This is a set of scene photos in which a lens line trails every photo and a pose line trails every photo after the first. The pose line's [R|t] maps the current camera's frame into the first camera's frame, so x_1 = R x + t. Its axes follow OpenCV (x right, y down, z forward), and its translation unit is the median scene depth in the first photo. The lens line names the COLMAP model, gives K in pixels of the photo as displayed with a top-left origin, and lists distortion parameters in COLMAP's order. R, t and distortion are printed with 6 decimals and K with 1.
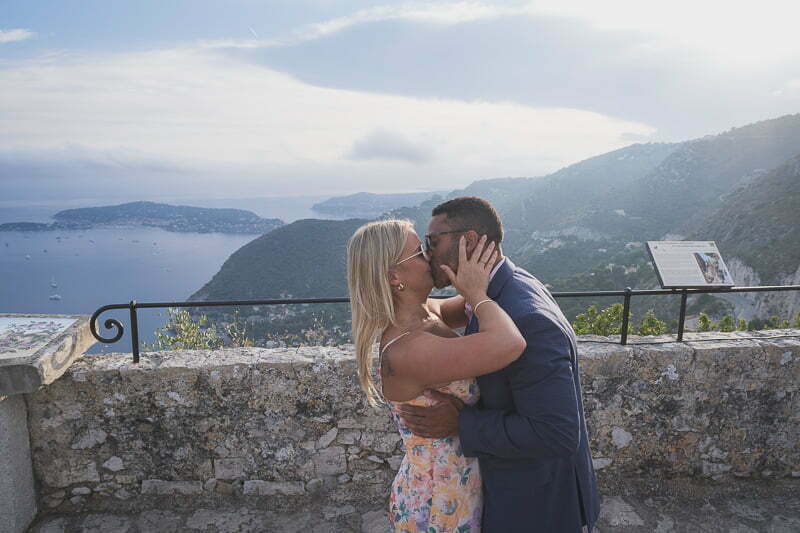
lens RADIAL K [[559.1, 0, 402.5], [0, 559.1, 265.9], [0, 0, 1]] dist [-0.016614, 0.007242]
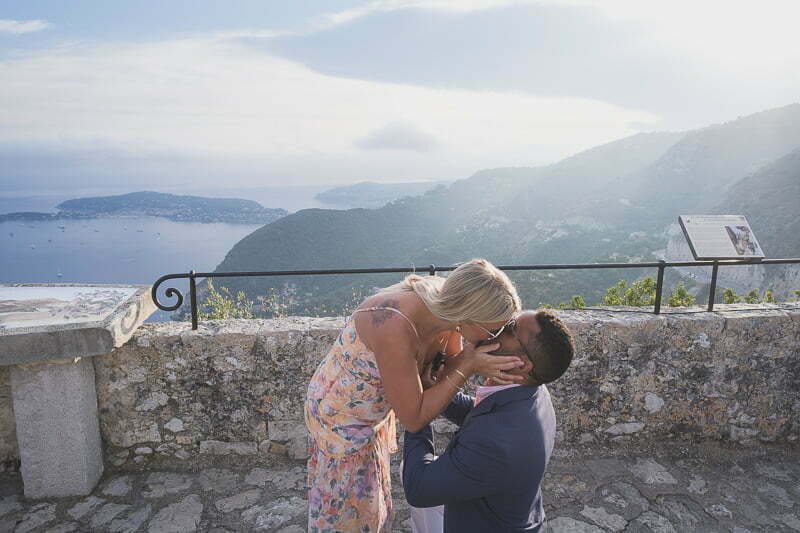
lens RADIAL K [[559.1, 0, 402.3], [0, 559.1, 265.1], [0, 0, 1]] dist [-0.016614, 0.007242]
pose [[0.999979, 0.000202, -0.006446, -0.074710], [-0.000093, 0.999857, 0.016892, 0.031826], [0.006449, -0.016892, 0.999837, -0.046620]]
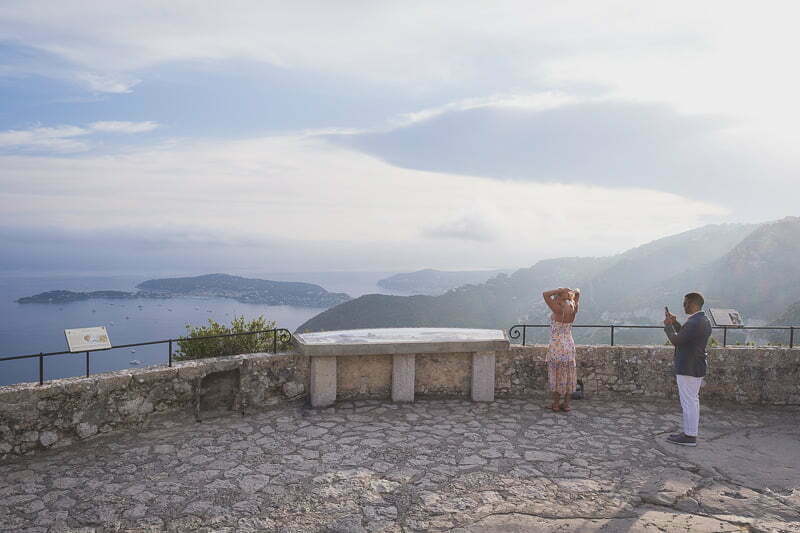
lens RADIAL K [[559.1, 0, 404.0], [0, 559.1, 267.0], [0, 0, 1]] dist [-0.016614, 0.007242]
pose [[0.993524, 0.017730, -0.112229, -0.730568], [-0.032660, 0.990628, -0.132624, 0.162138], [0.108826, 0.135431, 0.984792, -1.838328]]
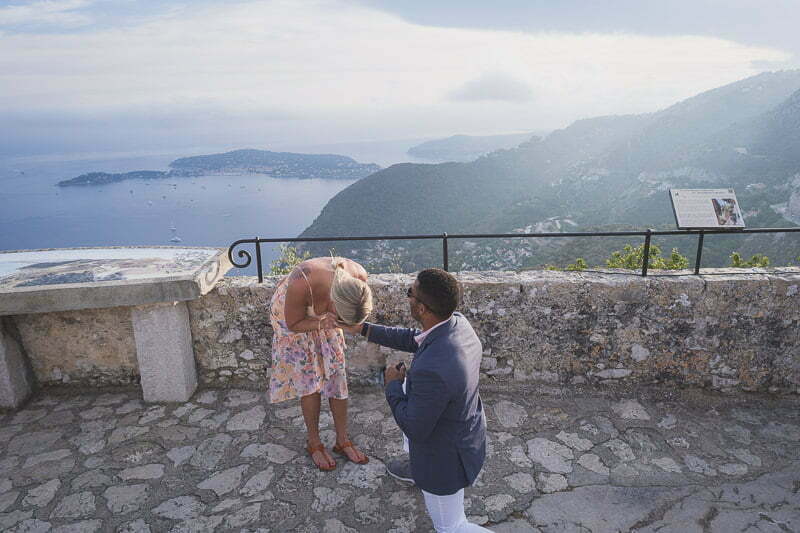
lens RADIAL K [[559.1, 0, 403.6], [0, 559.1, 263.2], [0, 0, 1]] dist [-0.016614, 0.007242]
pose [[0.985934, 0.013108, -0.166623, 0.087568], [0.002707, 0.995537, 0.094331, -0.001126], [0.167116, -0.093455, 0.981498, -0.260007]]
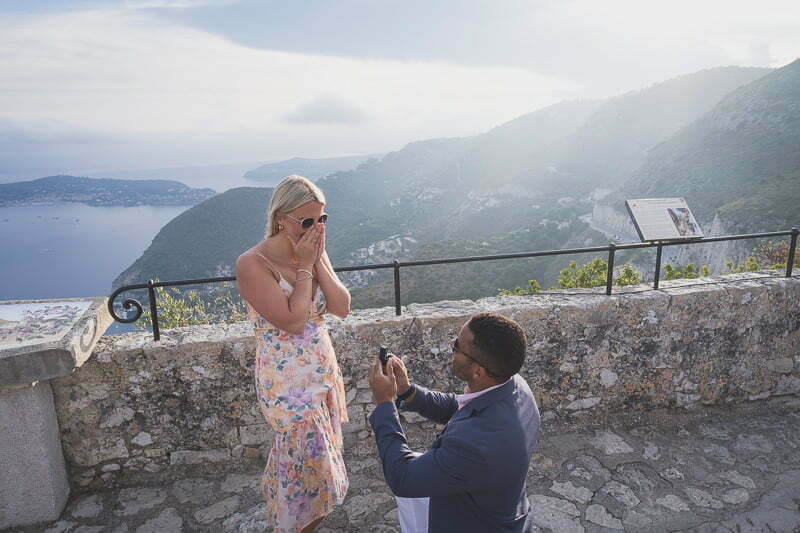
lens RADIAL K [[559.1, 0, 401.2], [0, 559.1, 265.0], [0, 0, 1]] dist [-0.016614, 0.007242]
pose [[0.993214, -0.053184, 0.103424, -0.124395], [0.046559, 0.996769, 0.065454, -0.009542], [-0.106571, -0.060195, 0.992481, -0.050052]]
